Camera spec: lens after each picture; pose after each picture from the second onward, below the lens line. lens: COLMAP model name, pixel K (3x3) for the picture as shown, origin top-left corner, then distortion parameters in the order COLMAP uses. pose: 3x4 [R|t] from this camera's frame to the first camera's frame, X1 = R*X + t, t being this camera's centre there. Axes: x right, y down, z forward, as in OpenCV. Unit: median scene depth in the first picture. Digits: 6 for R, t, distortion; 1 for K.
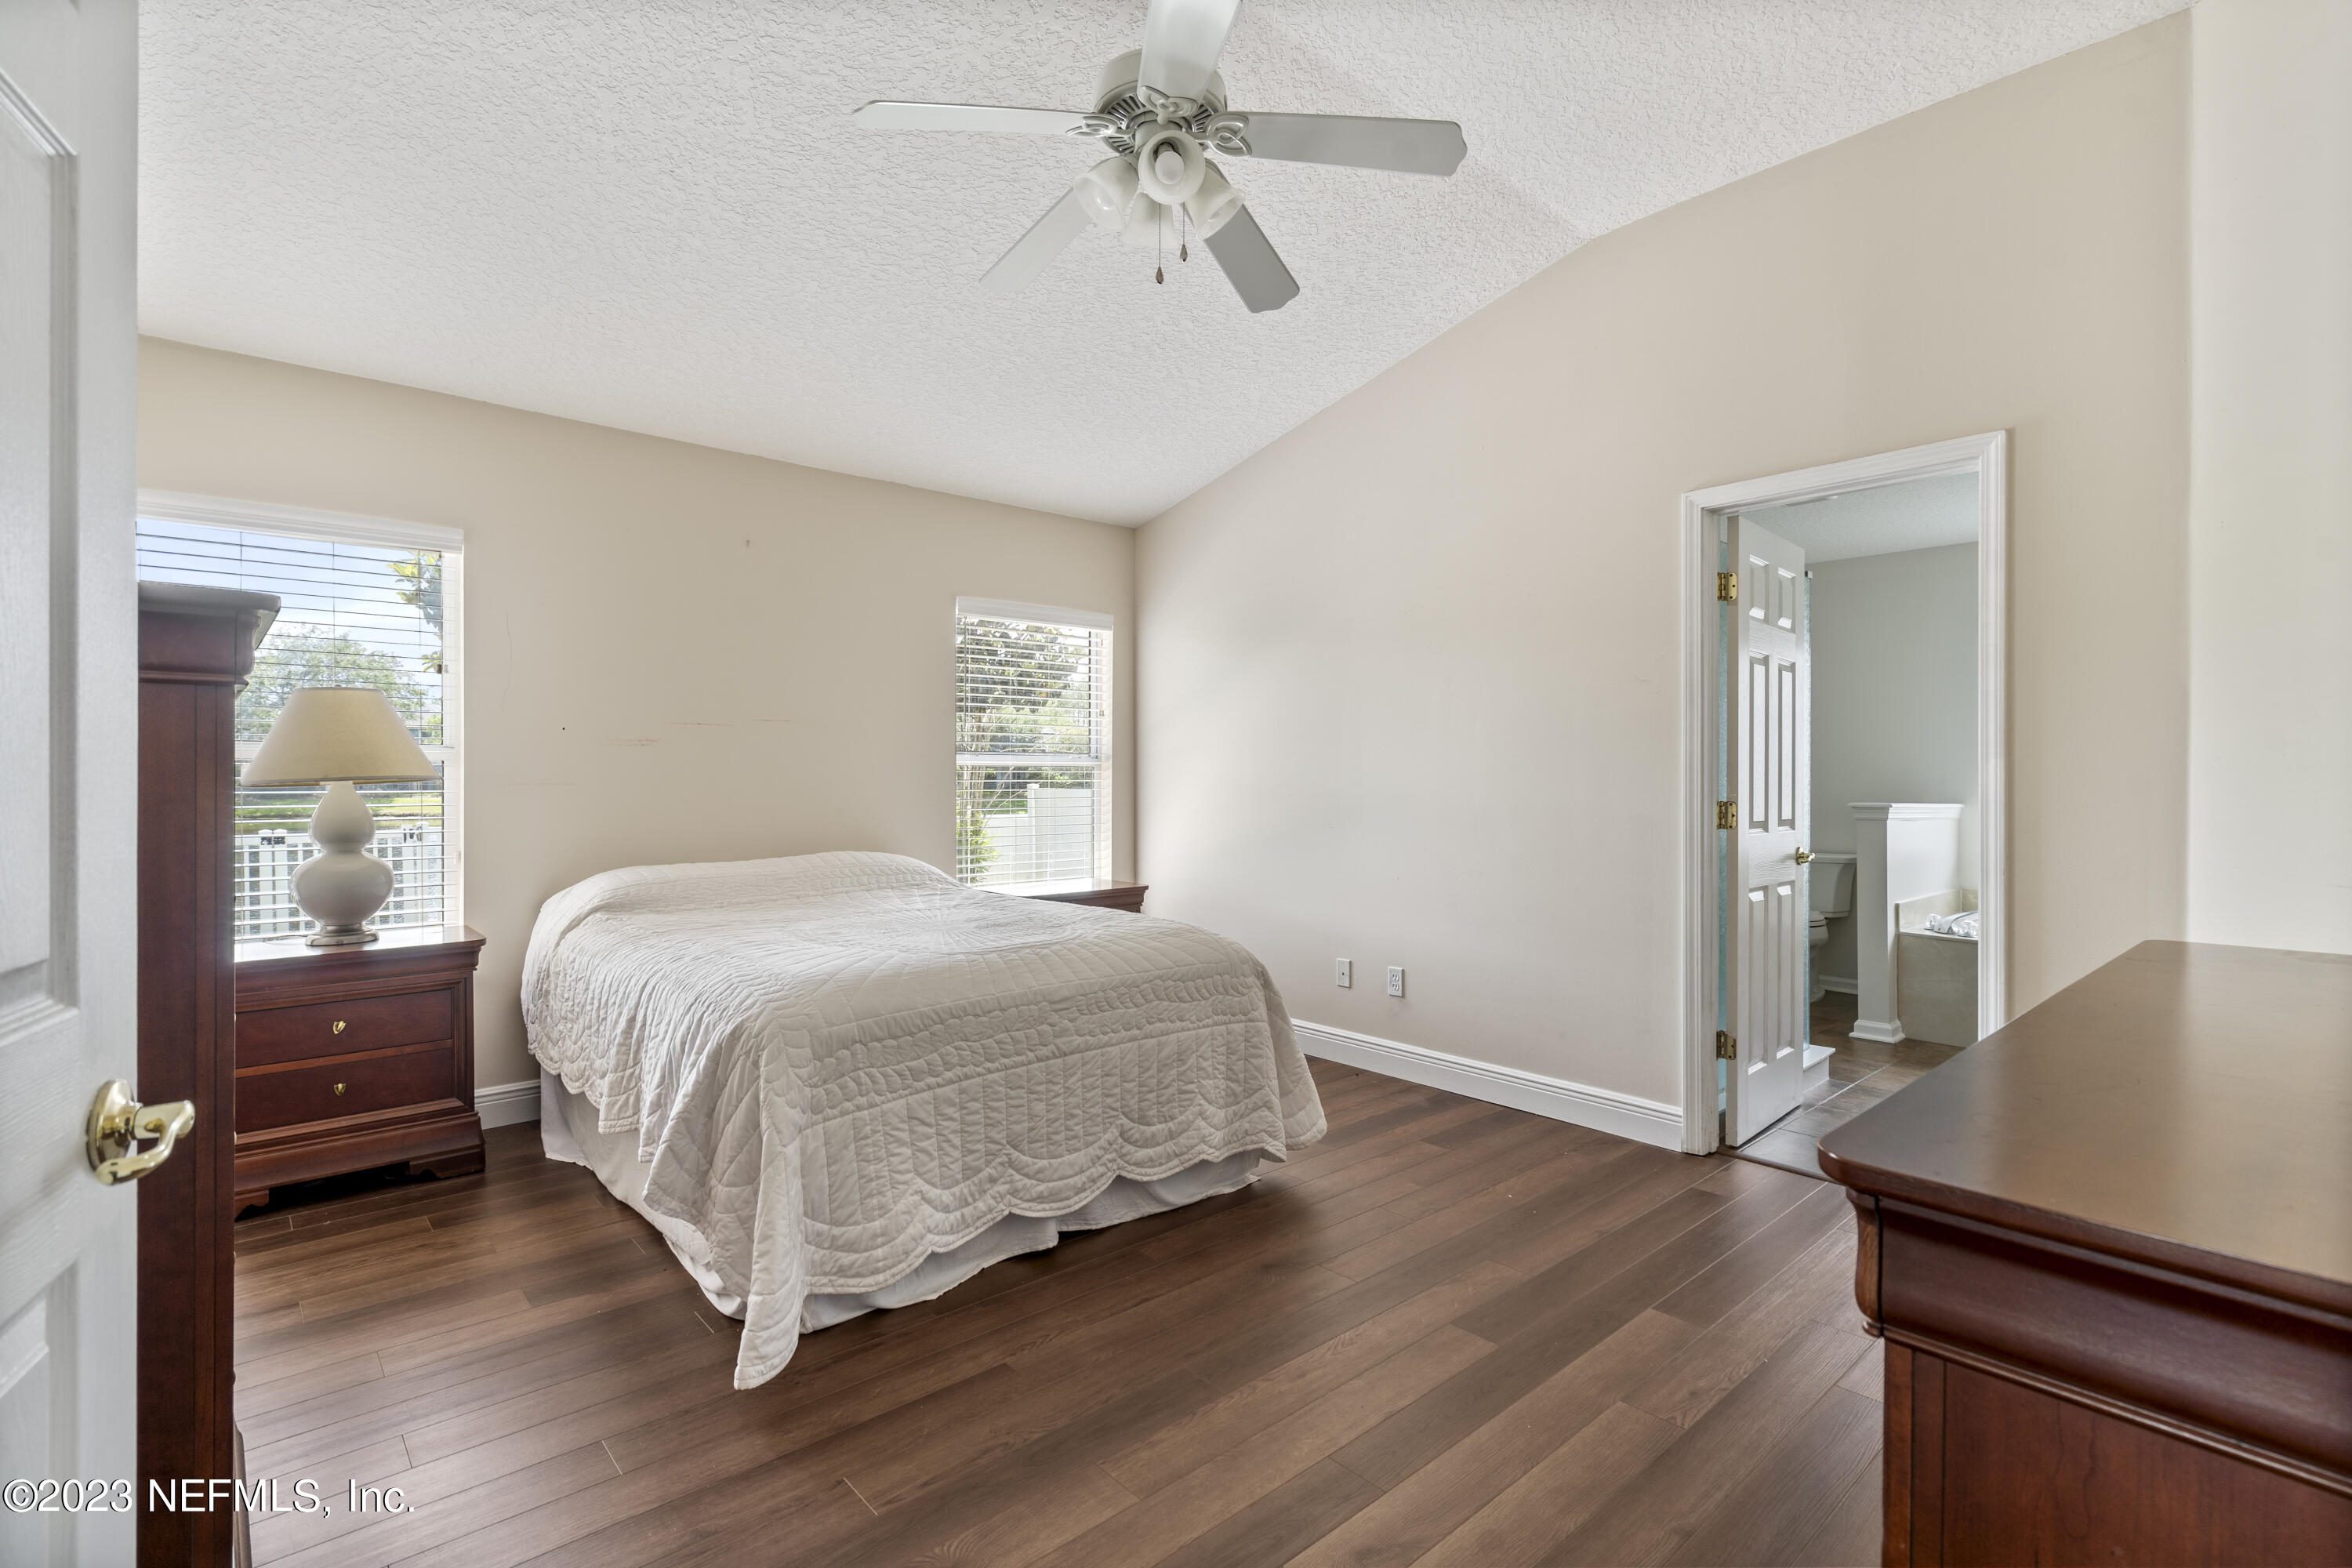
lens RADIAL K [[1075.1, 0, 1173.7], [0, 1075.1, 787.3], [0, 0, 1]] dist [0.014265, -0.000327]
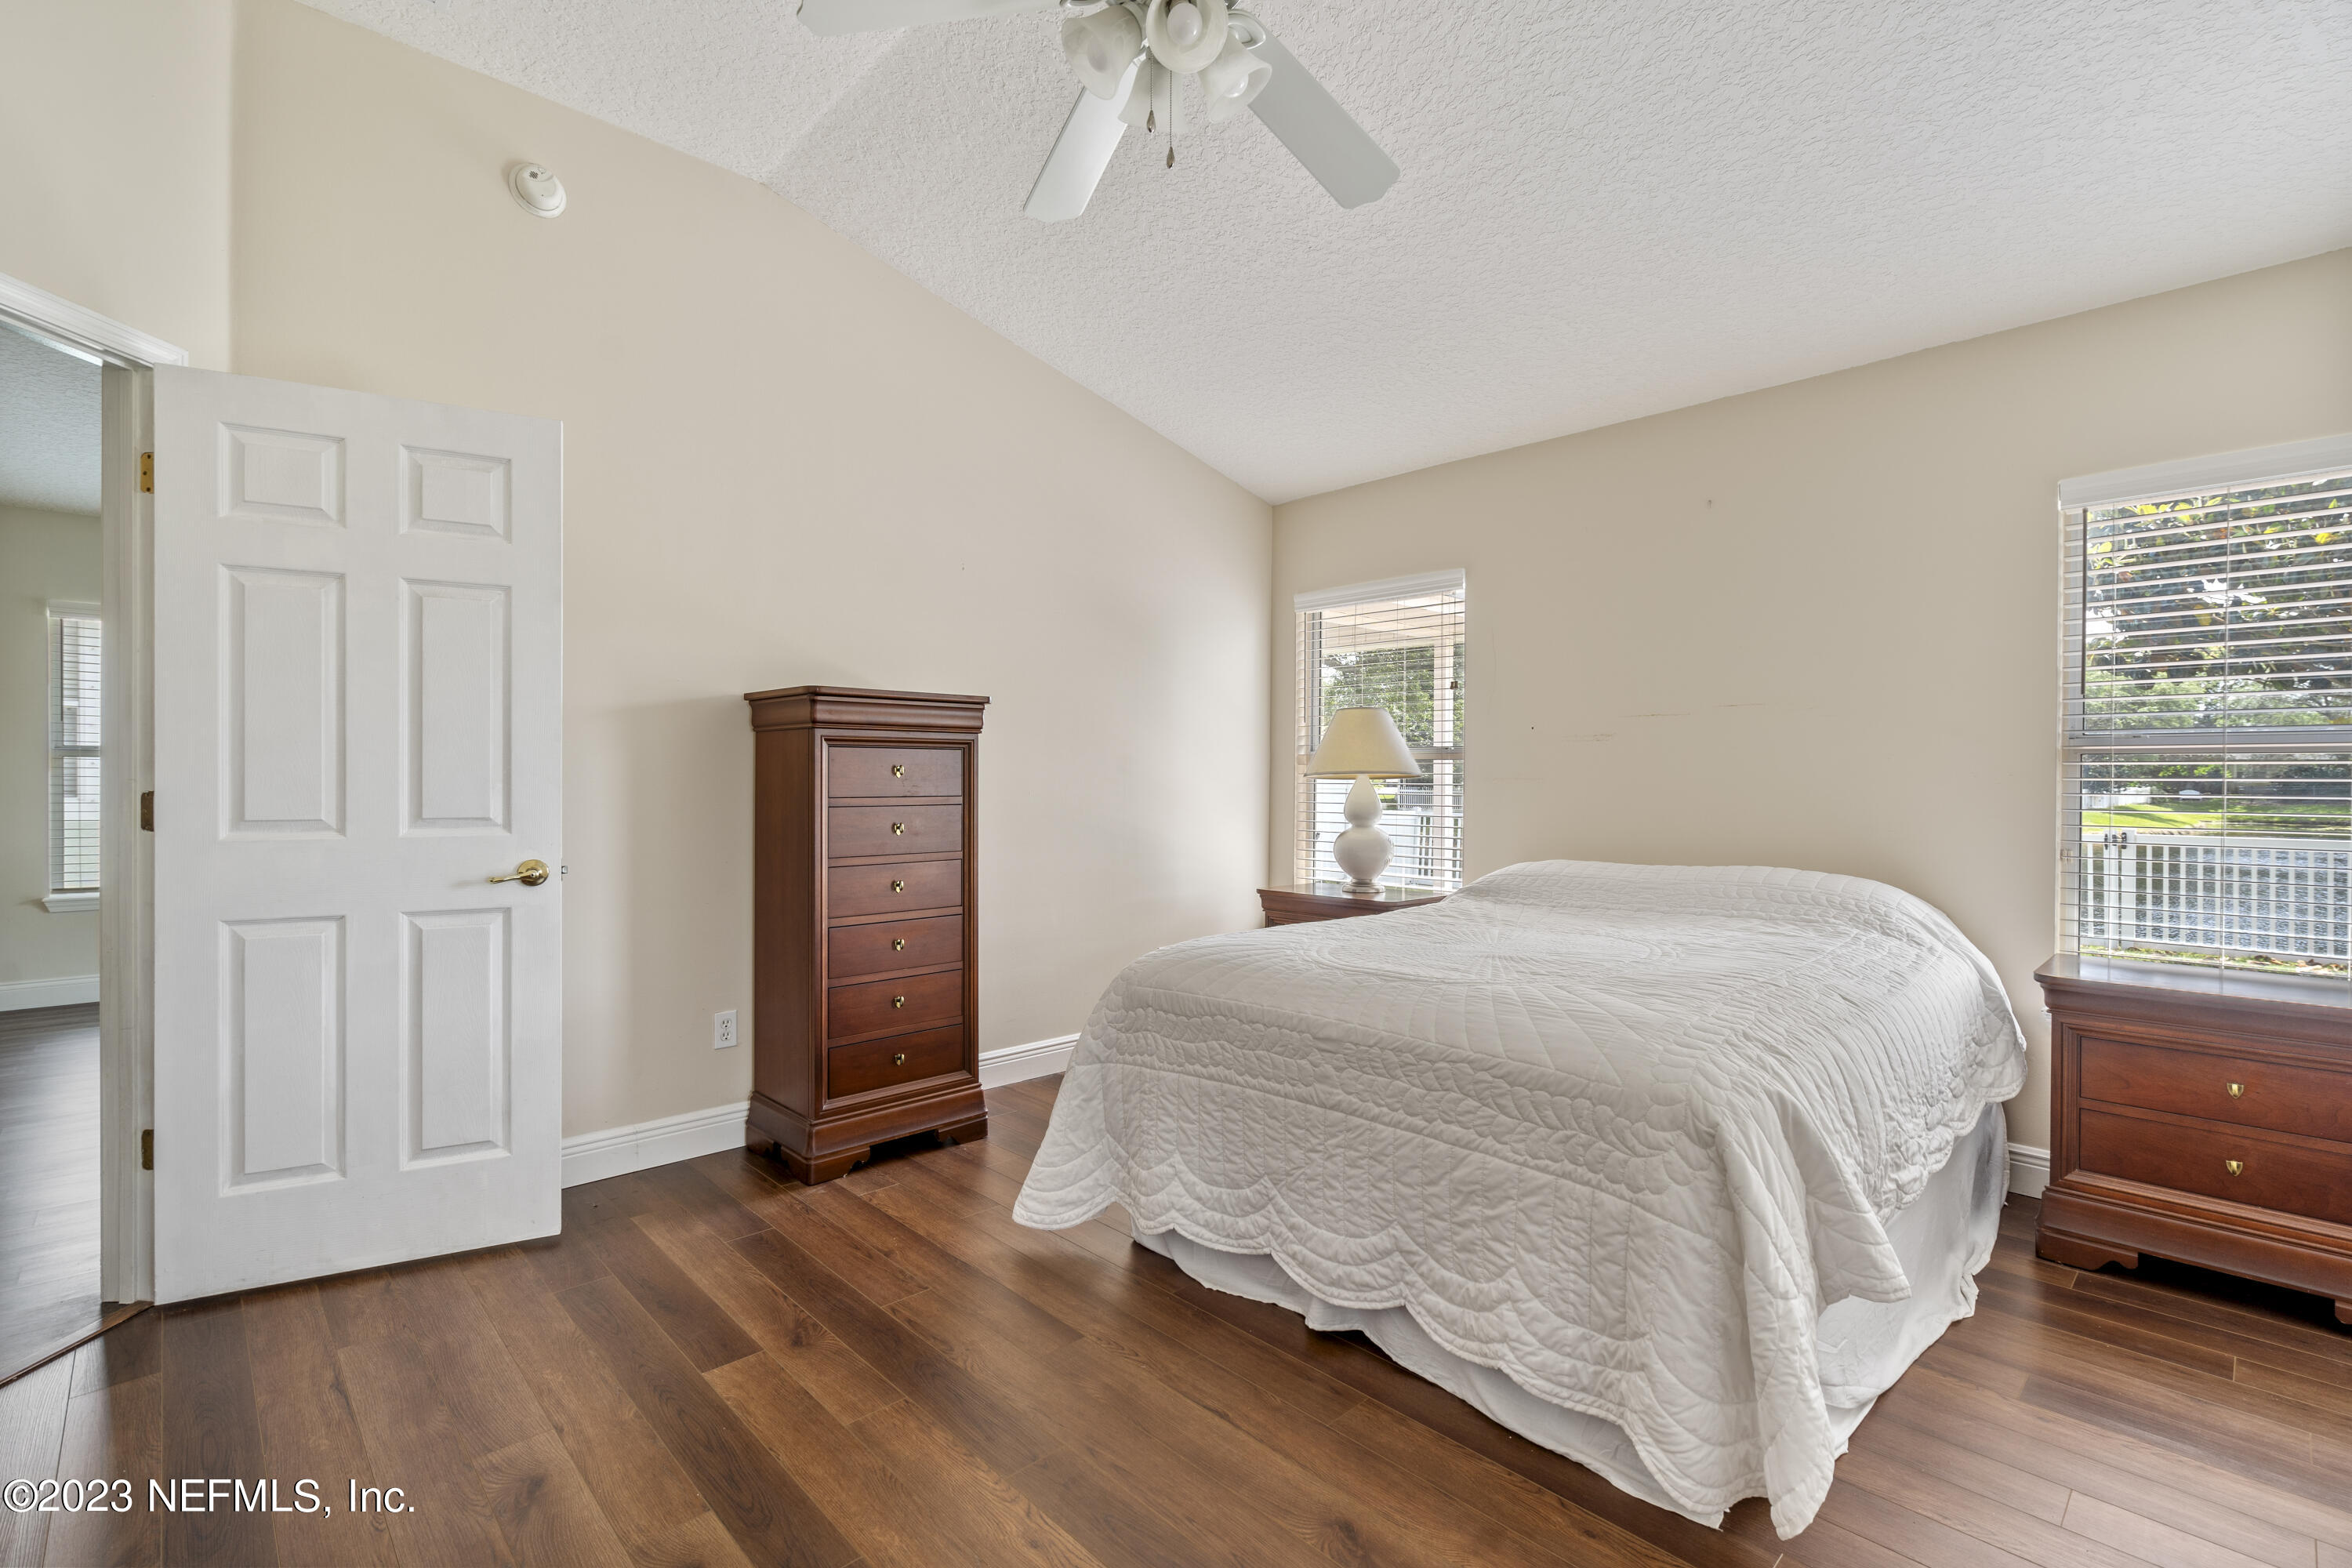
lens RADIAL K [[1054.1, 0, 1176.0], [0, 1054.1, 784.0], [0, 0, 1]] dist [0.000097, 0.000161]
pose [[0.045664, 0.006679, -0.998935, 0.695438], [-0.009542, 0.999935, 0.006249, -0.000740], [0.998911, 0.009246, 0.045725, 0.850209]]
